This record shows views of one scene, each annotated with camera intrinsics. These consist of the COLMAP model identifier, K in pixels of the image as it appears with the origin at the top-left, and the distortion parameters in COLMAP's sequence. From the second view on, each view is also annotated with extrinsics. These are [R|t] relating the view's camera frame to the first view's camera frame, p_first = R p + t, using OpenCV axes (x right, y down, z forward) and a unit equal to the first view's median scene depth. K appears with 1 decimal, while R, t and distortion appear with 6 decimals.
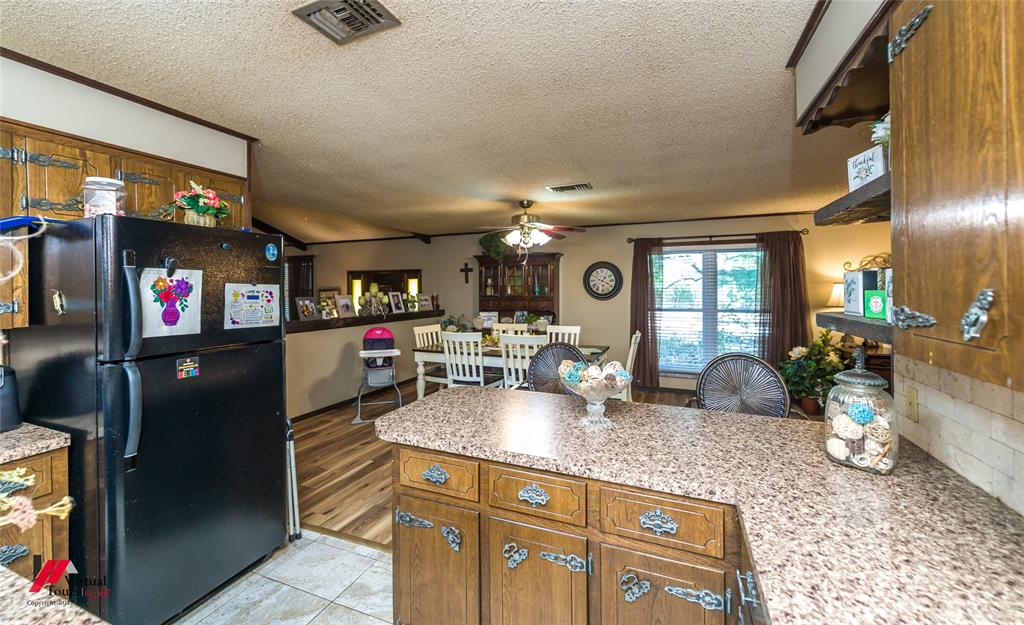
lens RADIAL K [[411.2, 0, 509.9], [0, 411.2, 291.1], [0, 0, 1]] dist [0.006122, -0.000767]
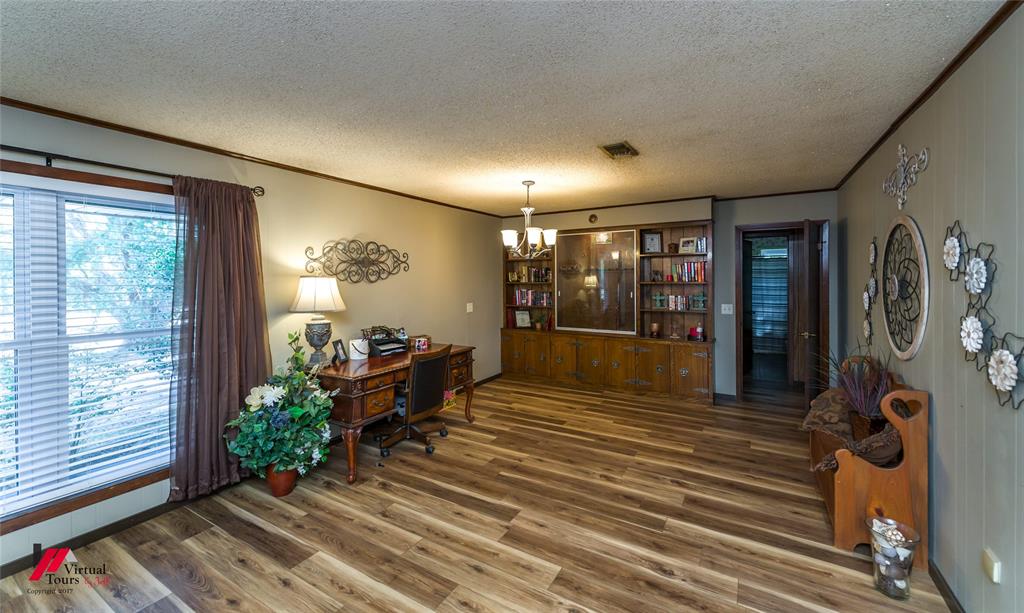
lens RADIAL K [[410.1, 0, 506.3], [0, 410.1, 281.9], [0, 0, 1]] dist [0.002469, 0.000105]
pose [[0.157017, -0.003937, 0.987588, 0.156825], [0.009784, 0.999949, 0.002431, -0.008024], [-0.987547, 0.009281, 0.157047, 0.483577]]
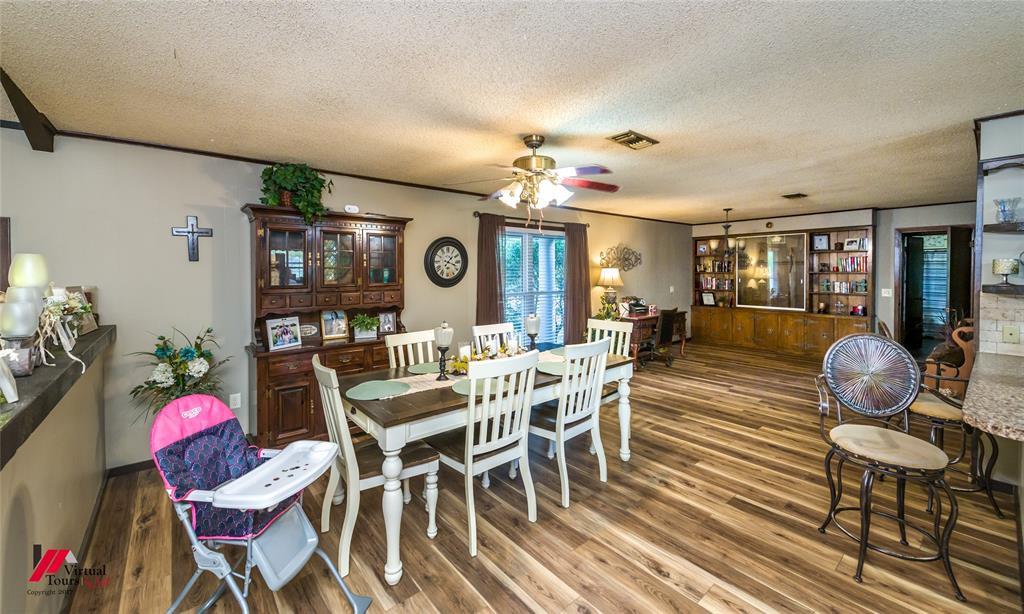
lens RADIAL K [[411.2, 0, 518.2], [0, 411.2, 277.9], [0, 0, 1]] dist [0.006122, -0.000767]
pose [[0.452124, -0.012765, 0.891864, -0.420137], [0.006668, 0.999918, 0.010931, -0.002812], [-0.891930, 0.001005, 0.452172, 0.555464]]
